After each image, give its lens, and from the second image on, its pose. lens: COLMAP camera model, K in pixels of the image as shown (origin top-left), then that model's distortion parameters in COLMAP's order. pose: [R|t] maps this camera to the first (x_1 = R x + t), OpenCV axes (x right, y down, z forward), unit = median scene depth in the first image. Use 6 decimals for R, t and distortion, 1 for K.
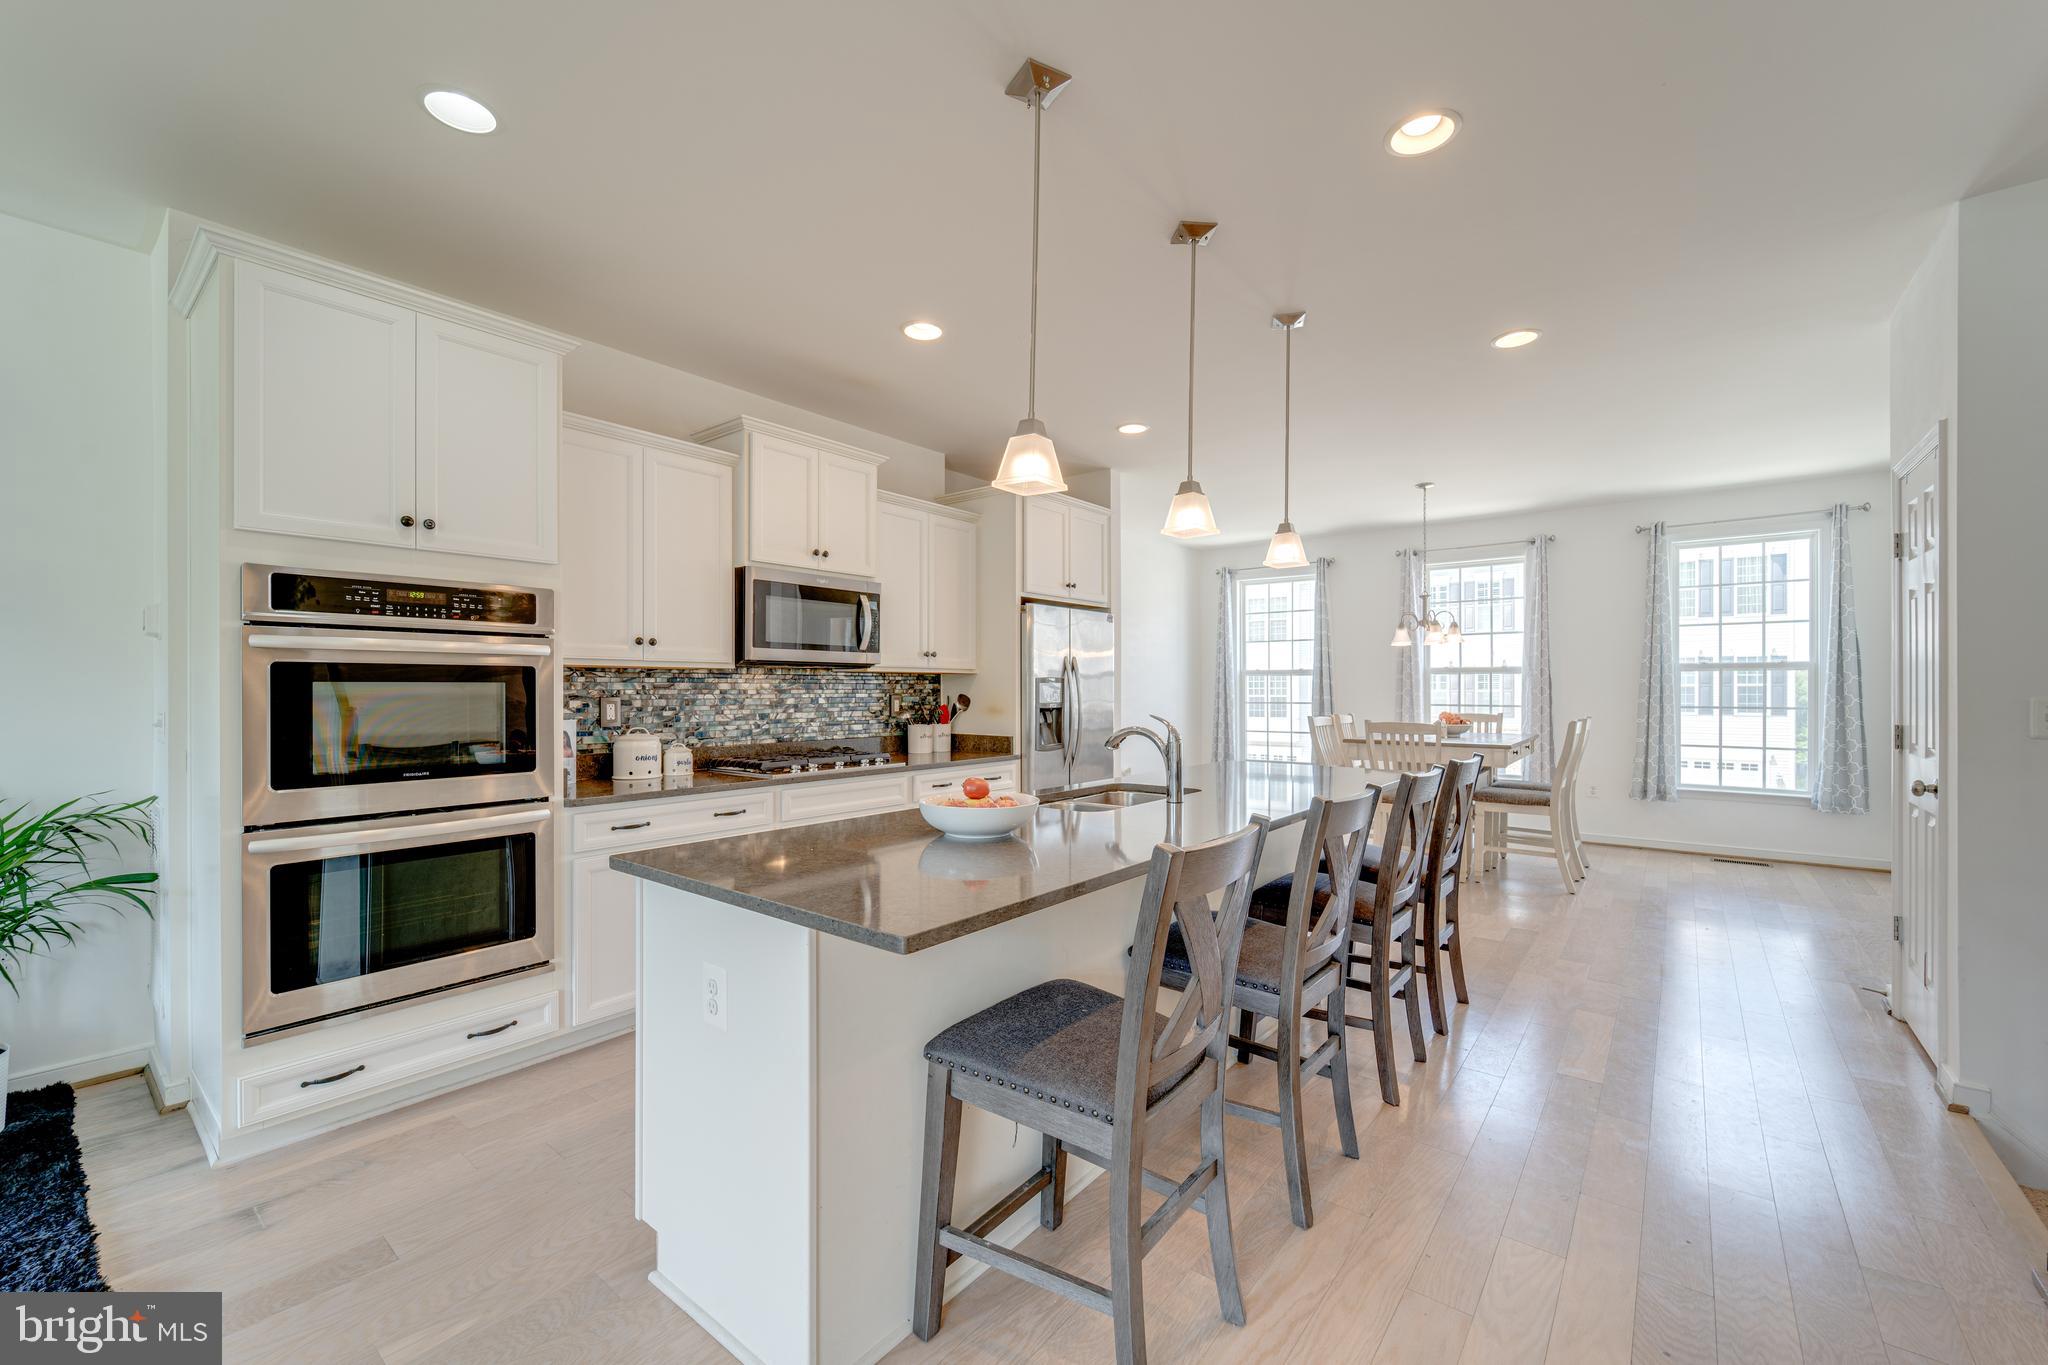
lens RADIAL K [[818.5, 0, 1031.6], [0, 818.5, 690.5], [0, 0, 1]] dist [0.003325, -0.001856]
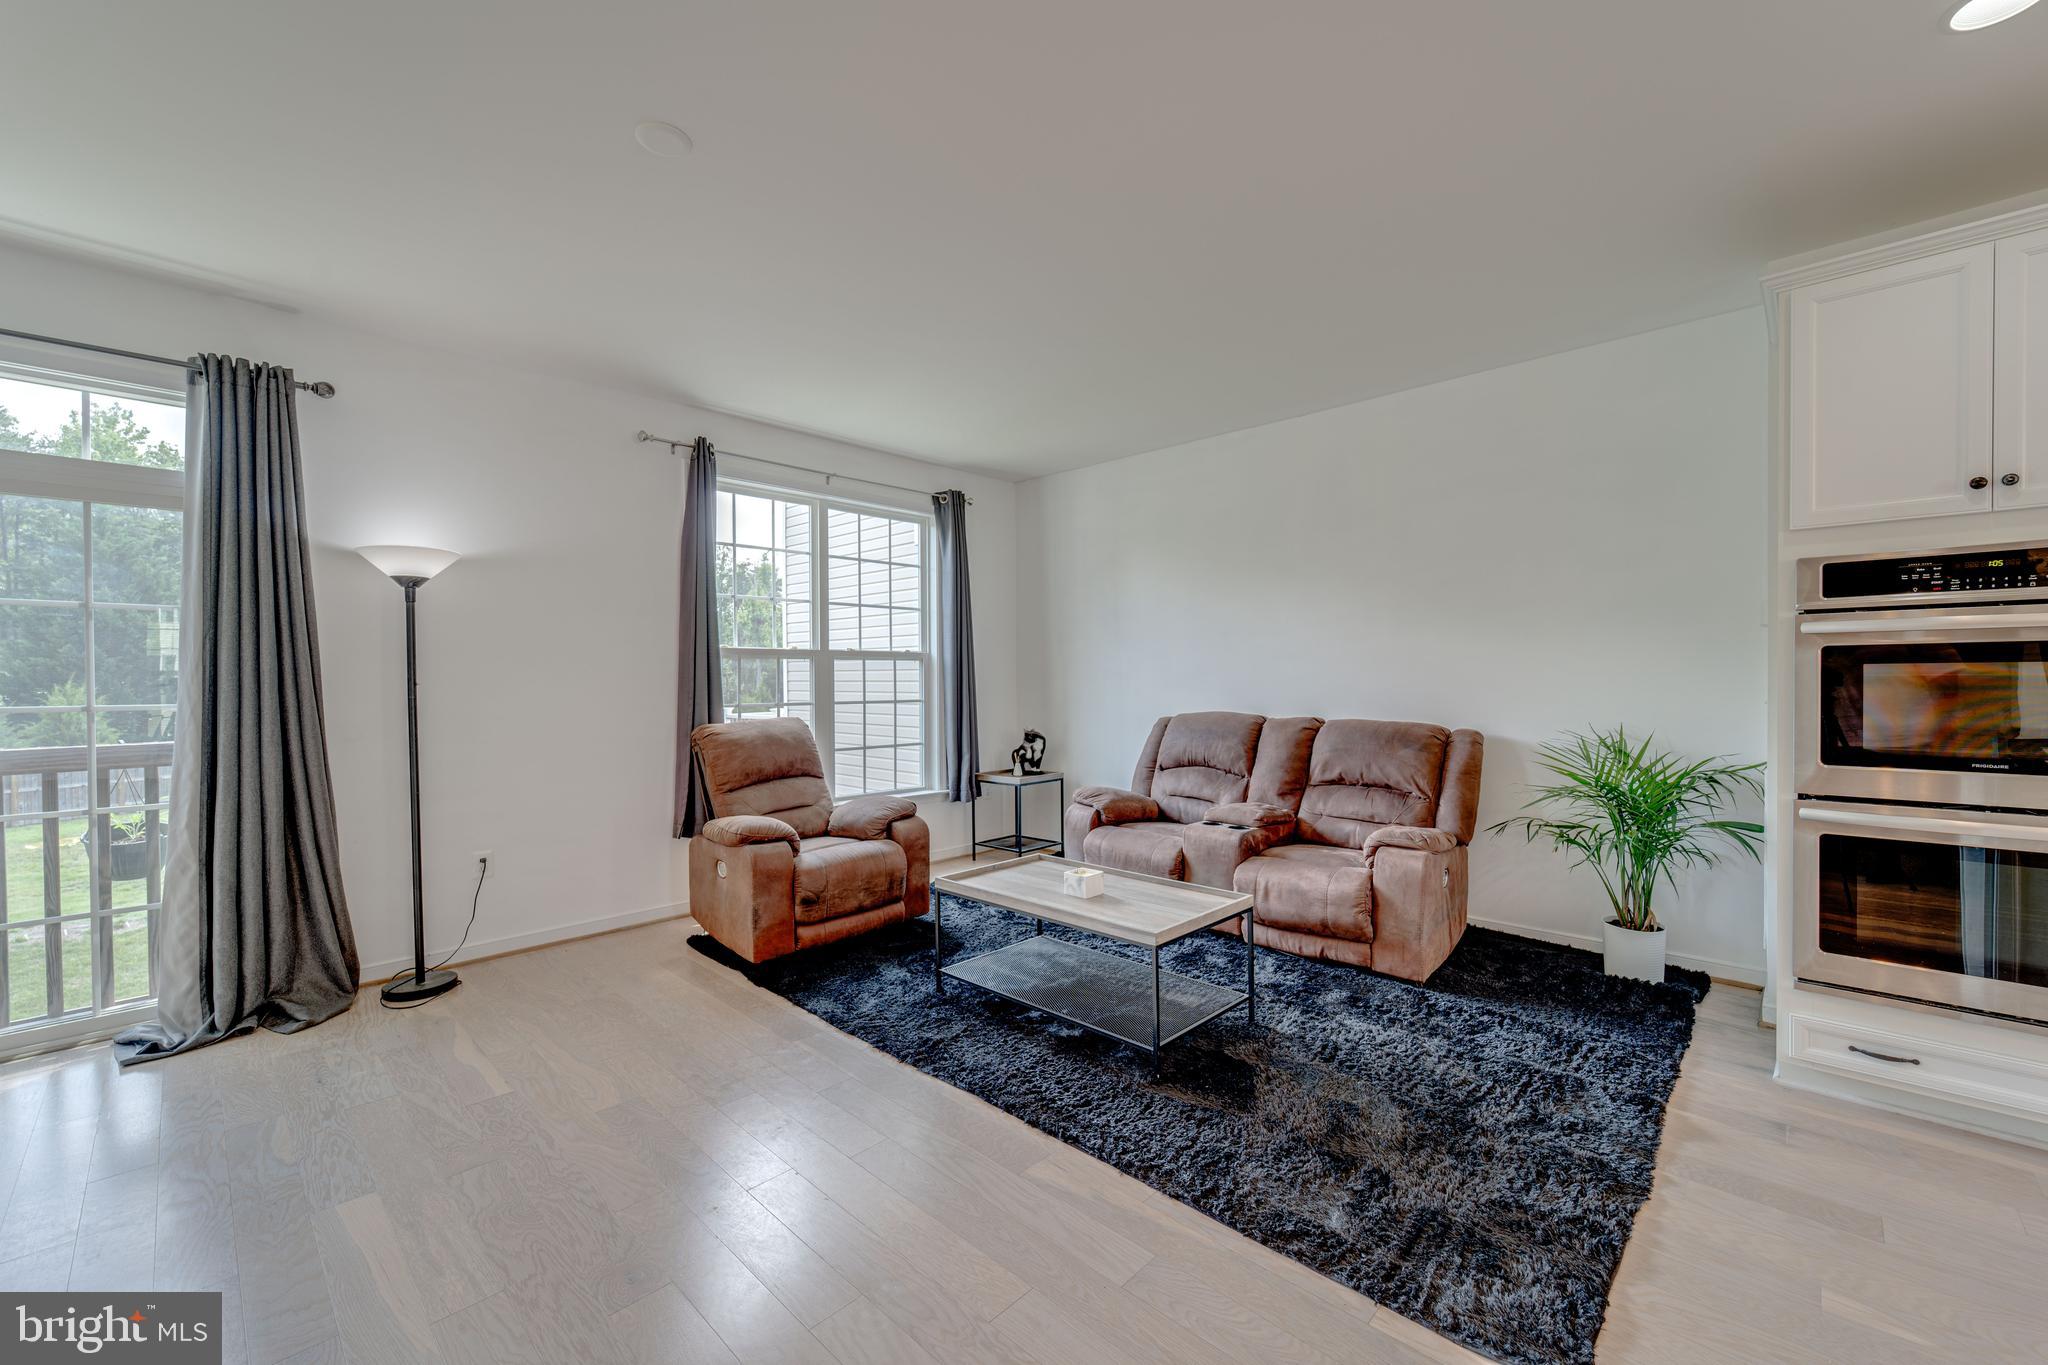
lens RADIAL K [[818.5, 0, 1031.0], [0, 818.5, 686.6], [0, 0, 1]] dist [0.003325, -0.001856]
pose [[-0.088509, 0.010793, -0.996017, 0.212406], [0.004522, 0.999935, 0.010433, 0.002169], [0.996065, -0.003581, -0.088552, 0.042067]]
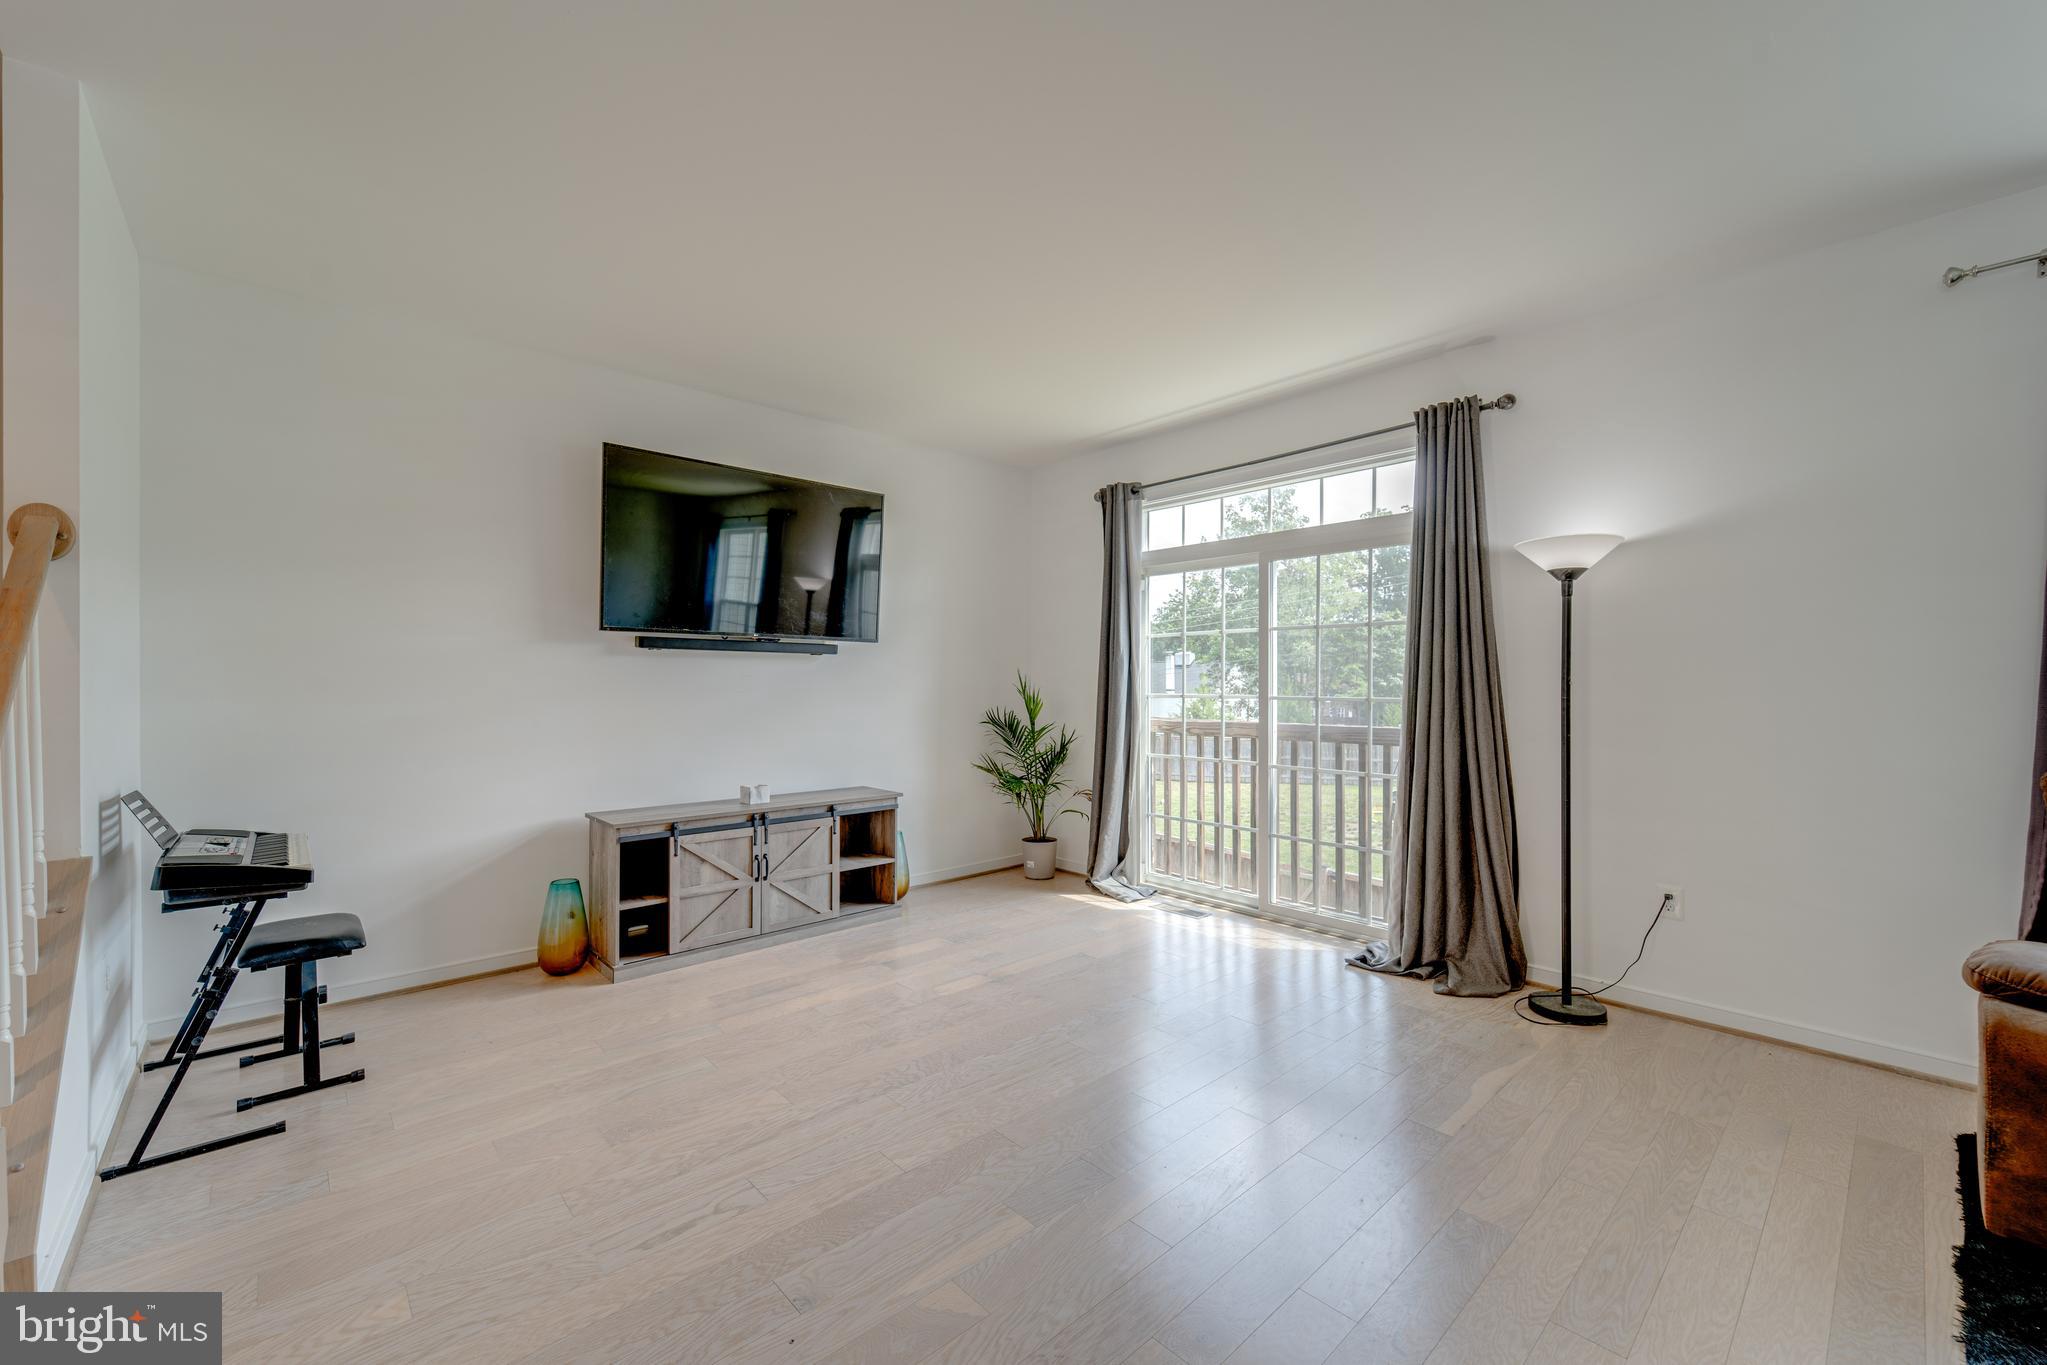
lens RADIAL K [[818.1, 0, 1025.3], [0, 818.1, 688.7], [0, 0, 1]] dist [0.003325, -0.001856]
pose [[-0.988799, -0.001169, 0.149249, -0.394166], [0.000131, 0.999962, 0.008700, 0.004299], [-0.149254, 0.008622, -0.988761, 0.277803]]
